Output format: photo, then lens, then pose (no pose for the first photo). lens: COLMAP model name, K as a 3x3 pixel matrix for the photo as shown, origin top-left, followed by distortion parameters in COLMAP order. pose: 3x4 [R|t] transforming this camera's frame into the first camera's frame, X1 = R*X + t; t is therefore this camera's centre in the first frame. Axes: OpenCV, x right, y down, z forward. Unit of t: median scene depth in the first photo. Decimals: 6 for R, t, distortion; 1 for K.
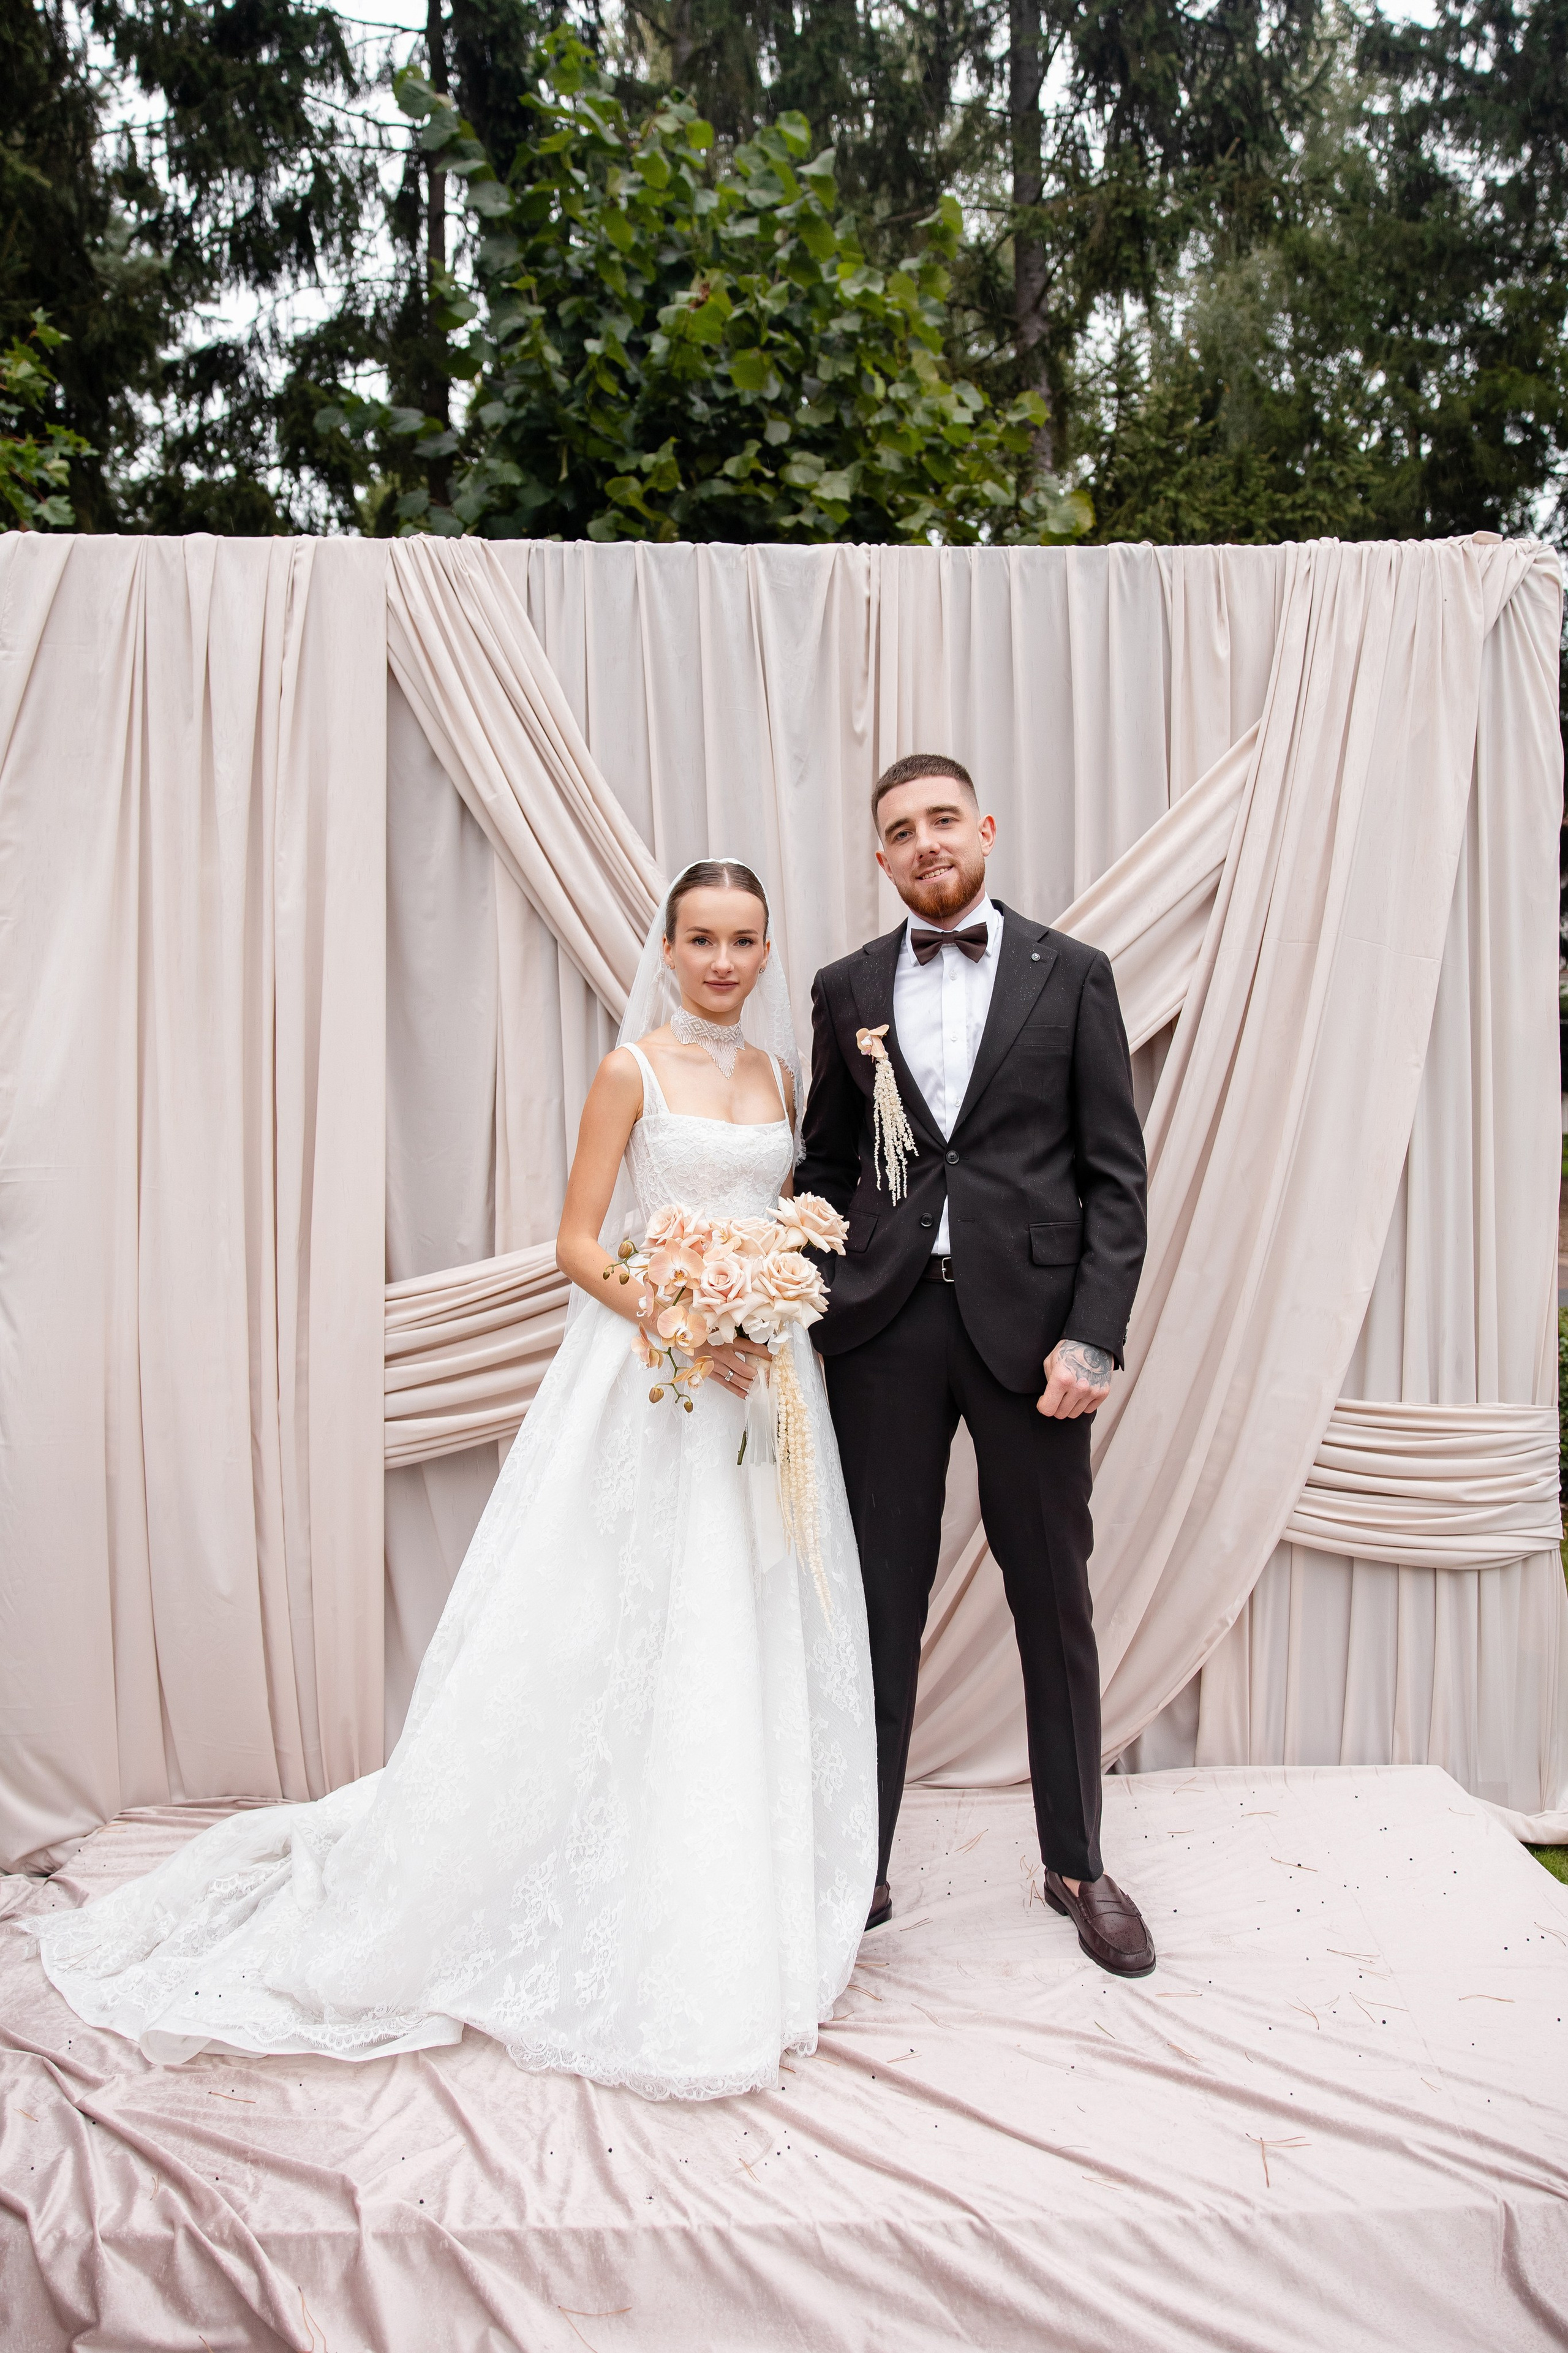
lens RADIAL K [[1574.5, 0, 776.2], [0, 1574.5, 1179.1], [0, 0, 1]] dist [-0.004071, -0.003070]
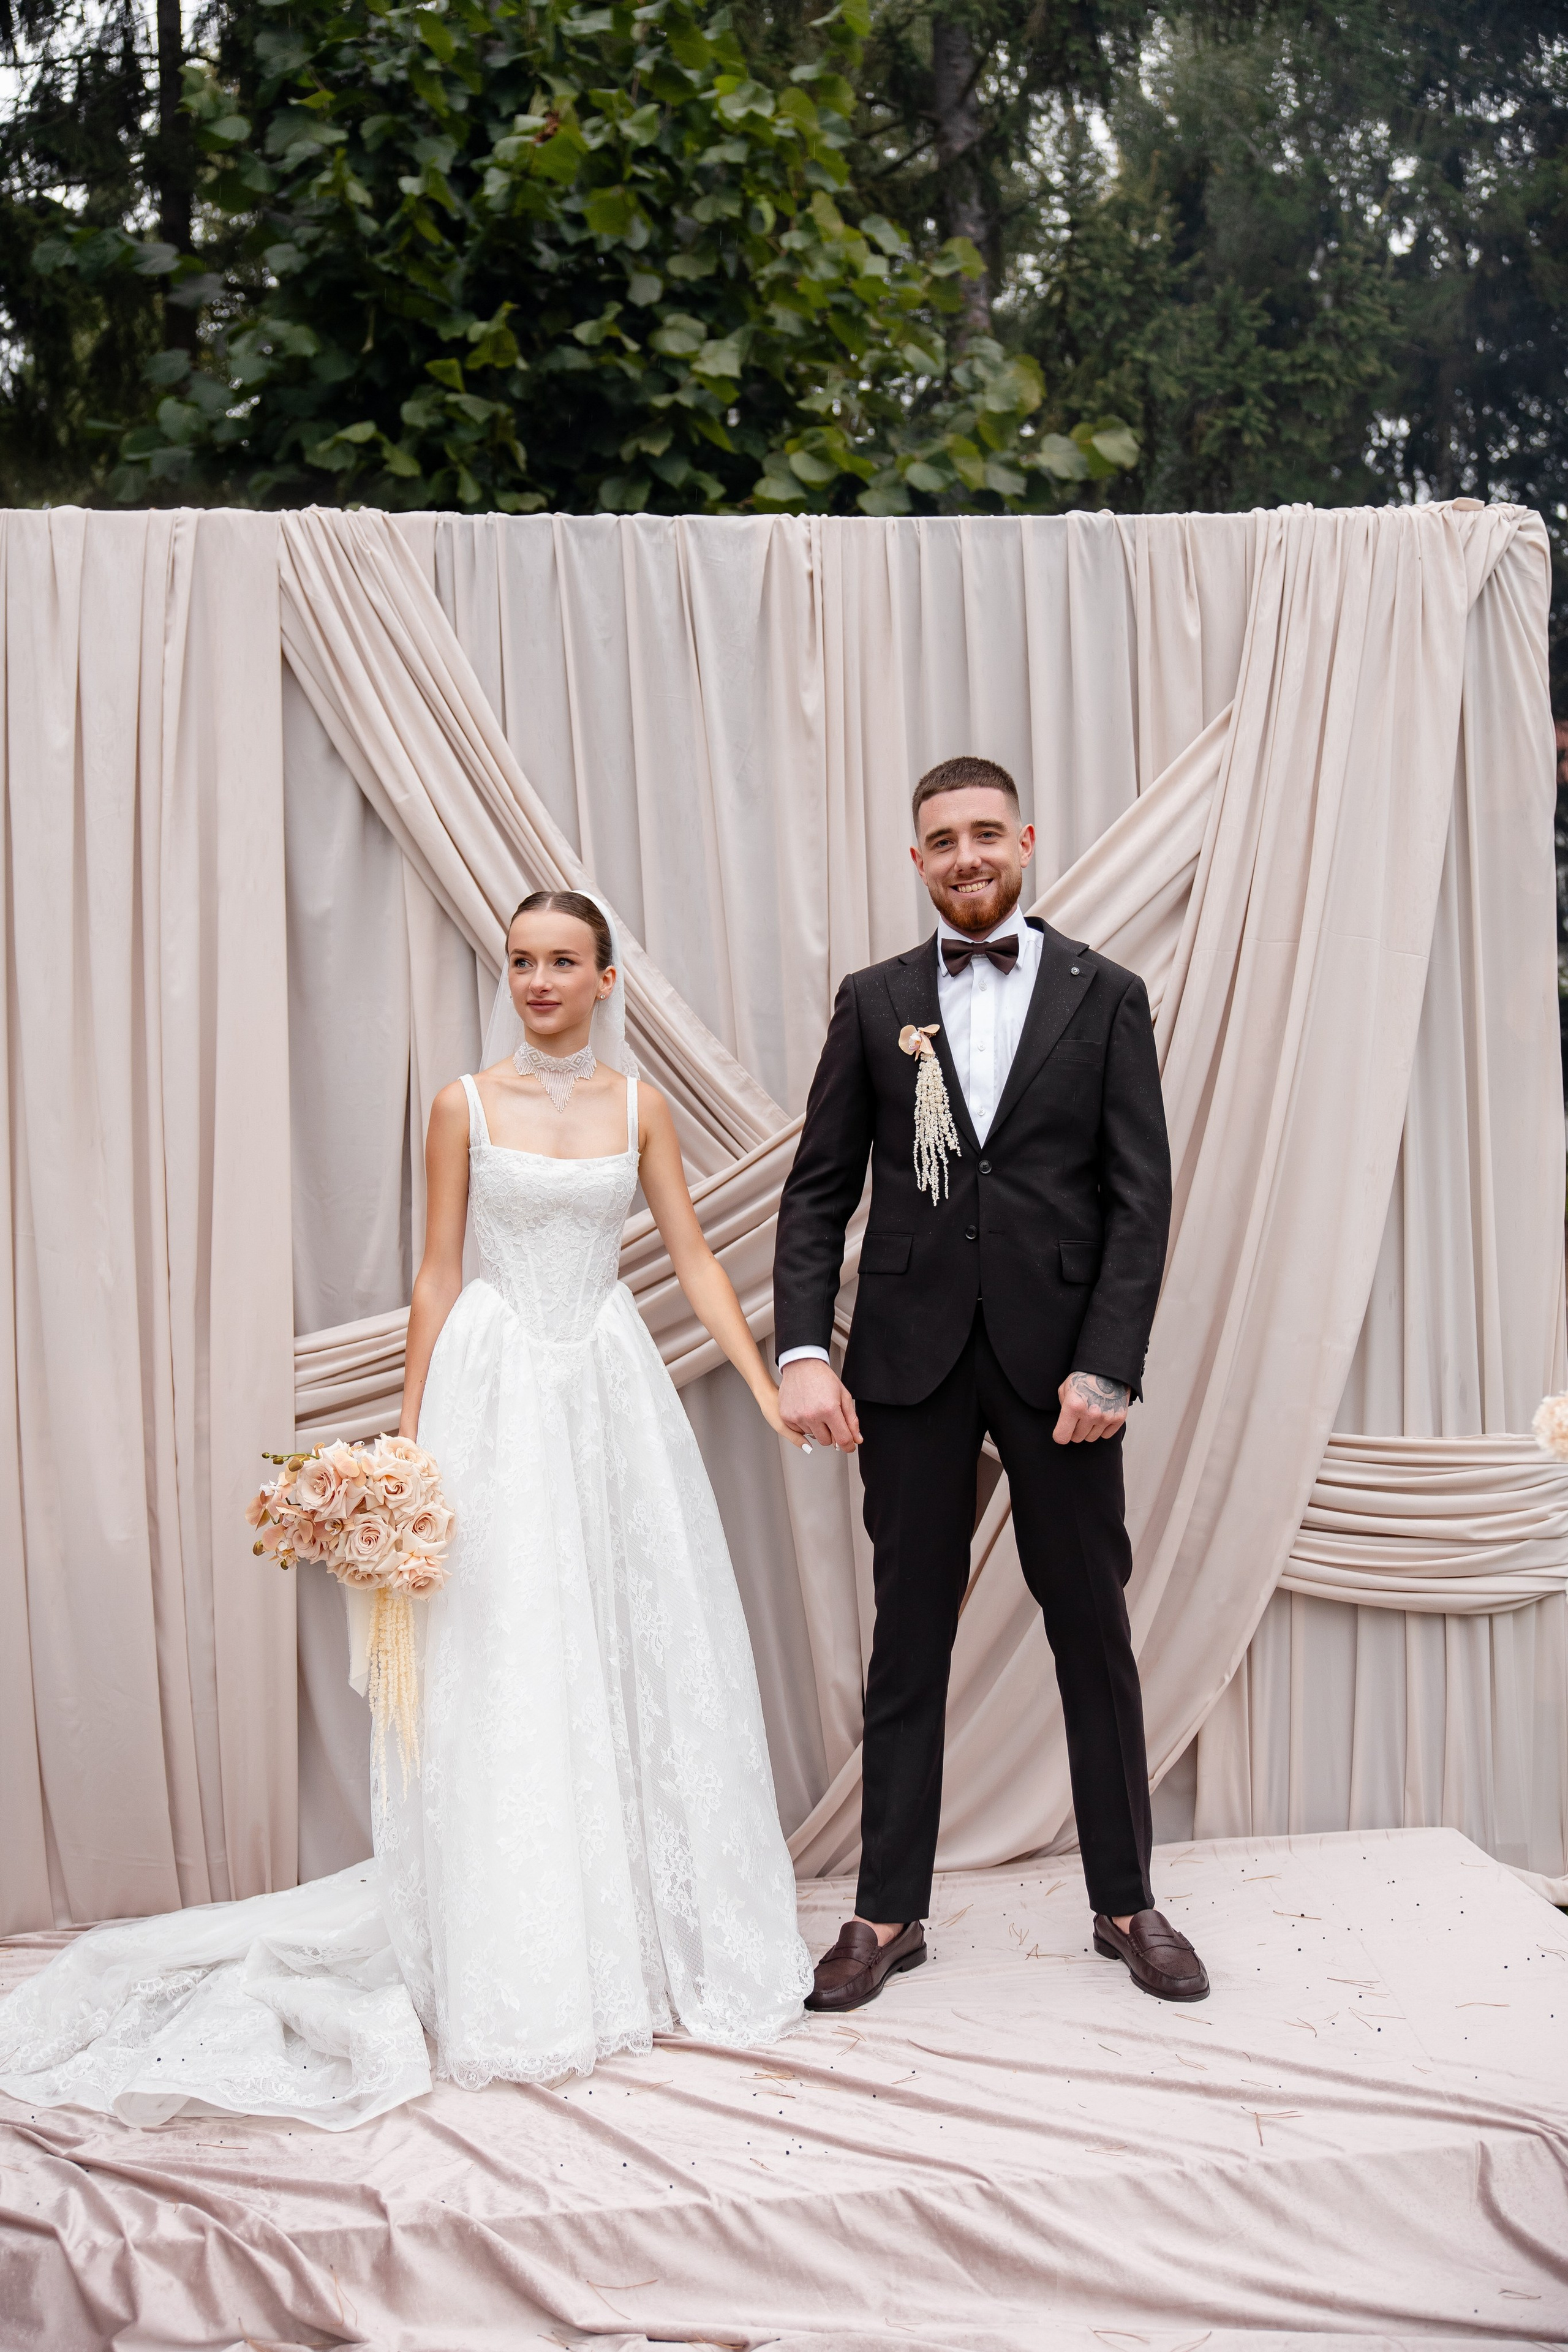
lens RADIAL K [[2243.5, 0, 758.7], [0, 2243.5, 1201.6], [0, 0, 1]] dist [-0.010134, 0.000000]
pose [[0.997665, -0.021900, 0.064694, -0.025809], [0.023293, 0.999511, -0.020867, 0.009486], [-0.064206, 0.022325, 0.997687, -0.120564]]
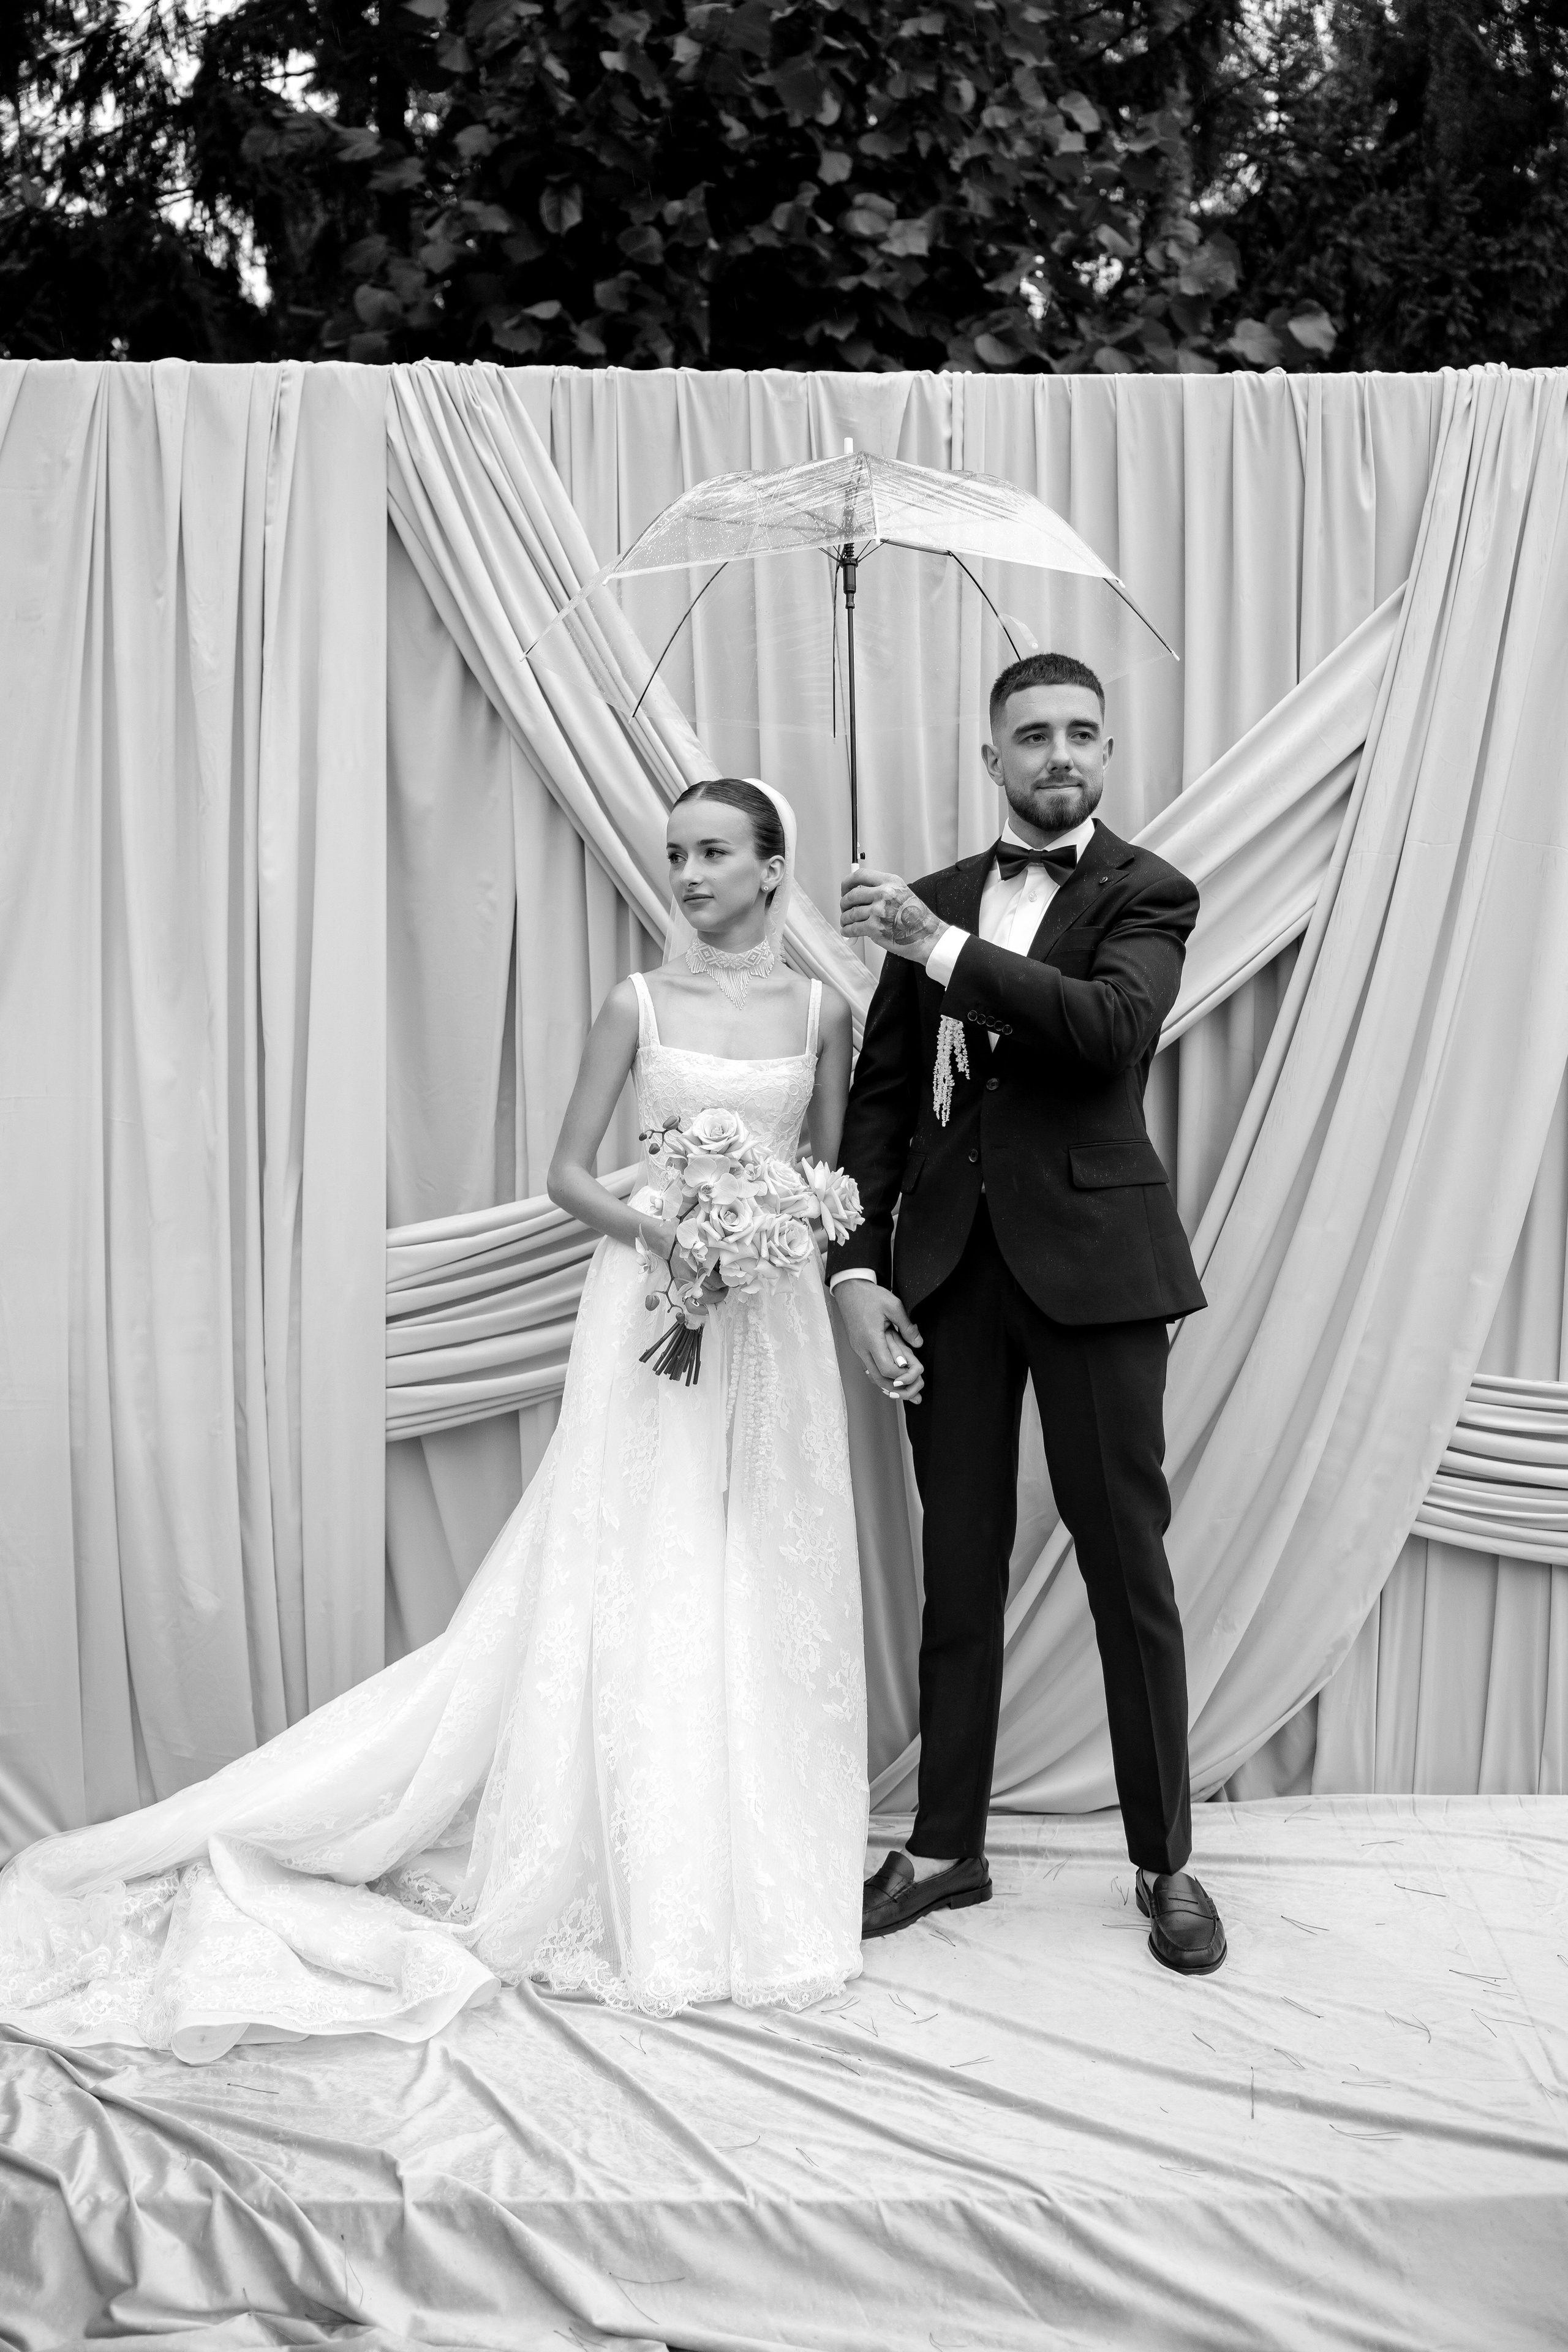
lens RADIAL K [[2098.2, 0, 770.9], [0, 2098.2, 1207.7], [0, 0, 1]] dist [-0.010146, -0.001679]
pose [[0.999742, 0.009932, -0.020443, -0.004906], [-0.009114, 0.999170, 0.039713, 0.001812], [0.020820, -0.039517, 0.999002, -0.062974]]
